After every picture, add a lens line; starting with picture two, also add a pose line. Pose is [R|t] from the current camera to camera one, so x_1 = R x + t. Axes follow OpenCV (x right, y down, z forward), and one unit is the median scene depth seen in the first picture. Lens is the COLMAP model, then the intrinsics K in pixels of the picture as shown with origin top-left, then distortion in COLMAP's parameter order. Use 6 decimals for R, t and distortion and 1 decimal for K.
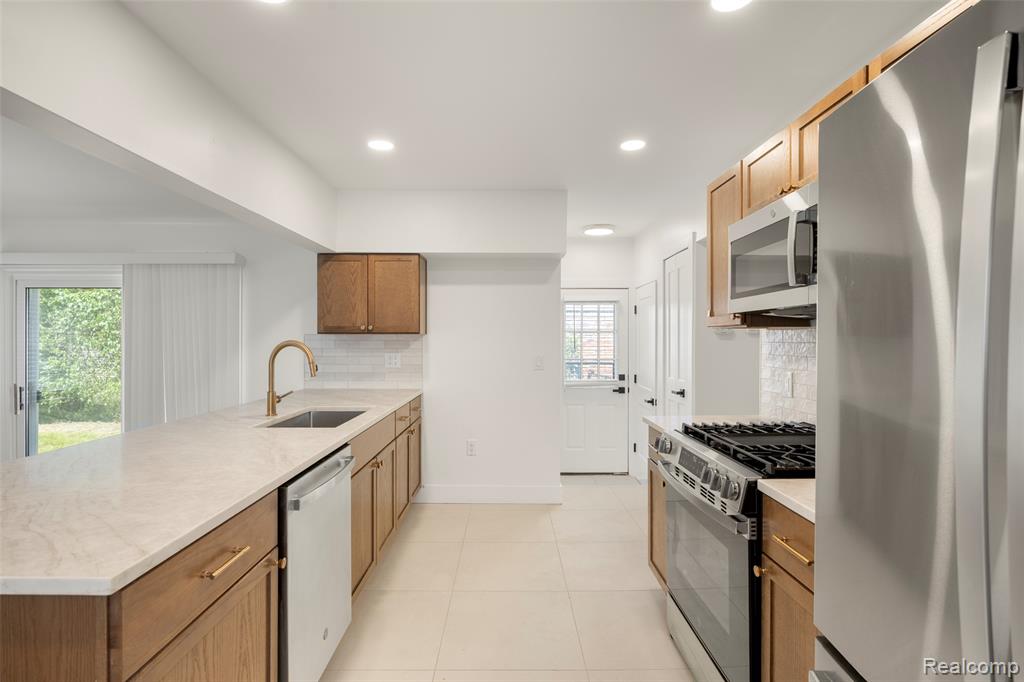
lens RADIAL K [[480.6, 0, 512.0], [0, 480.6, 341.0], [0, 0, 1]] dist [-0.009510, -0.000605]
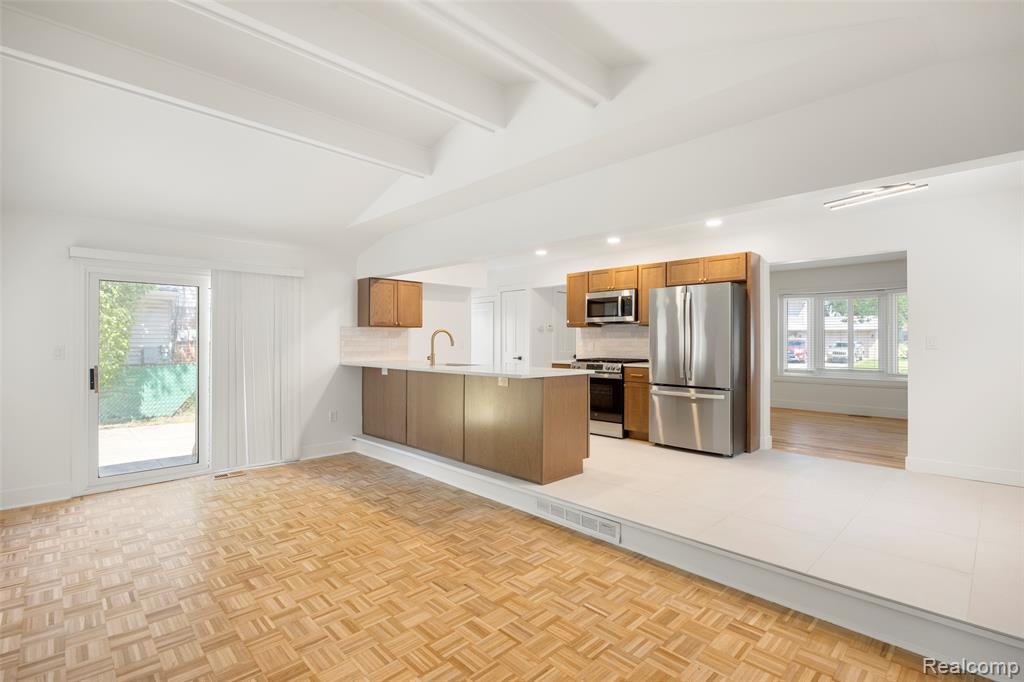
lens RADIAL K [[480.6, 0, 512.0], [0, 480.6, 341.0], [0, 0, 1]] dist [-0.009510, -0.000605]
pose [[0.724678, -0.000207, 0.689087, -1.137751], [0.002730, 0.999993, -0.002570, 0.039137], [-0.689082, 0.003744, 0.724674, -0.503903]]
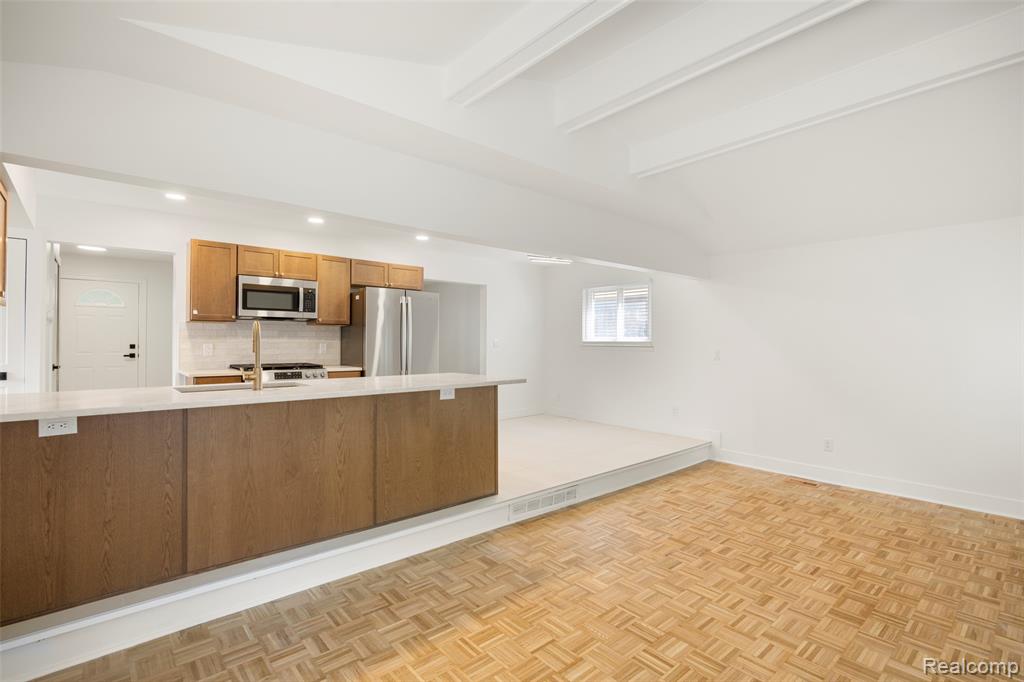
lens RADIAL K [[480.6, 0, 512.0], [0, 480.6, 341.0], [0, 0, 1]] dist [-0.009510, -0.000605]
pose [[-0.654735, -0.001296, 0.755857, -1.145227], [-0.002942, 0.999995, -0.000834, 0.032475], [-0.755852, -0.002770, -0.654736, 0.860327]]
